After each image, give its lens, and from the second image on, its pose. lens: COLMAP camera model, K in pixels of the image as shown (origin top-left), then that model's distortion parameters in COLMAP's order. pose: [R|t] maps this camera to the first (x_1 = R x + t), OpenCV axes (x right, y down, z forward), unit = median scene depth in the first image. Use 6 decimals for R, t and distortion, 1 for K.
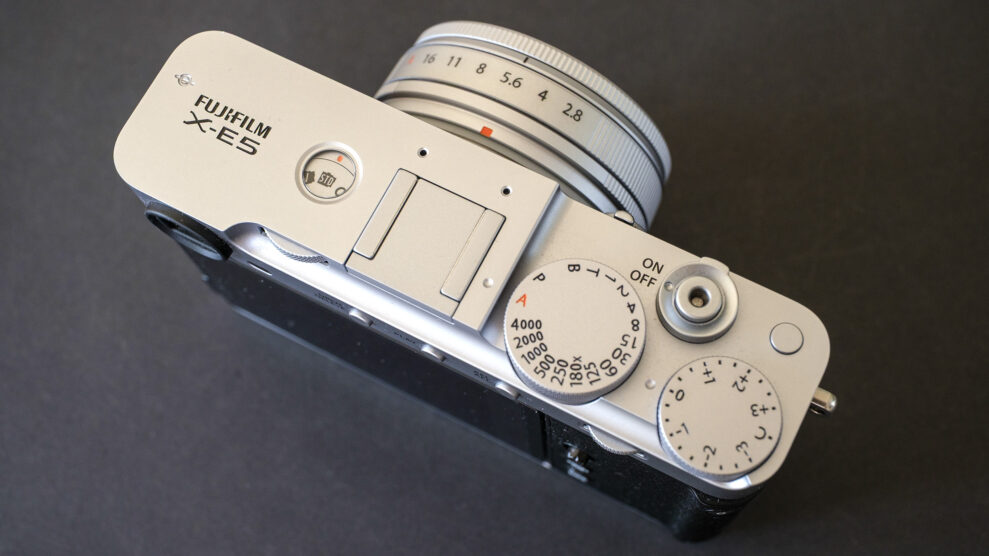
lens RADIAL K [[1224.6, 0, 494.2], [0, 1224.6, 277.7], [0, 0, 1]] dist [0.035090, 0.000000]
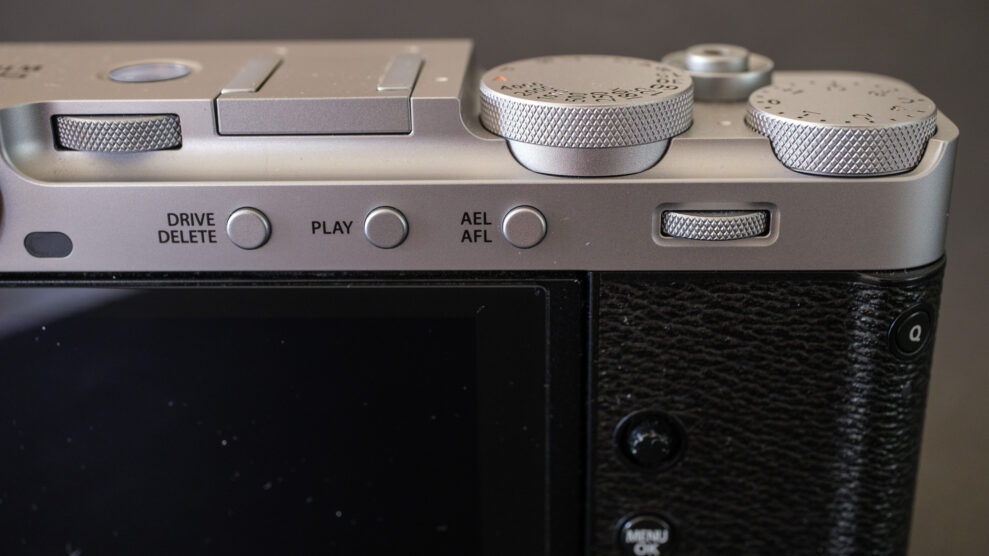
lens RADIAL K [[1224.6, 0, 493.7], [0, 1224.6, 278.5], [0, 0, 1]] dist [0.035090, 0.000000]
pose [[0.902371, -0.127623, 0.411630, -0.266827], [0.397921, 0.613507, -0.682106, 0.536515], [-0.165485, 0.779308, 0.604395, 0.680005]]
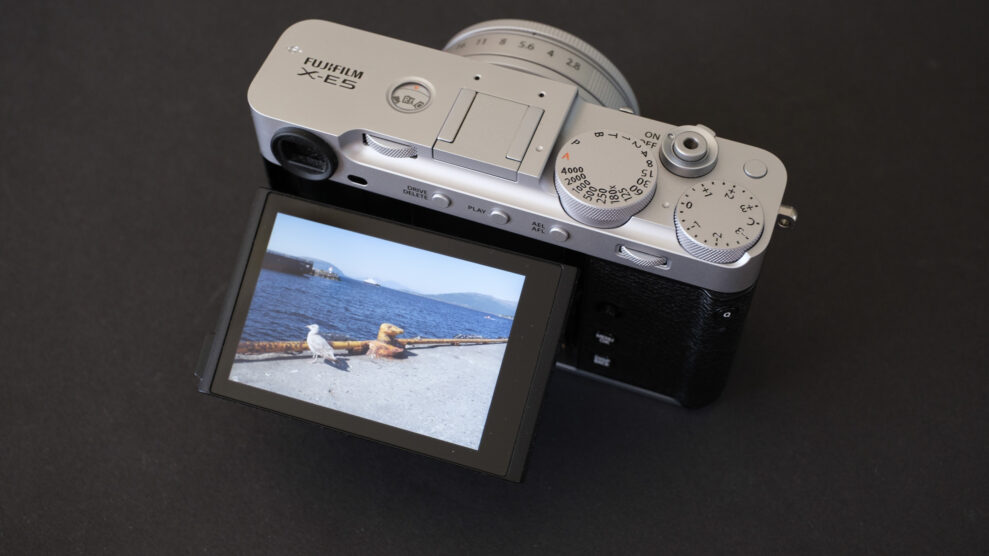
lens RADIAL K [[1224.6, 0, 494.5], [0, 1224.6, 278.7], [0, 0, 1]] dist [0.035090, 0.000000]
pose [[0.989232, -0.079717, 0.122742, -0.236352], [0.110910, 0.955514, -0.273297, 0.515910], [-0.095495, 0.283967, 0.954067, -0.268082]]
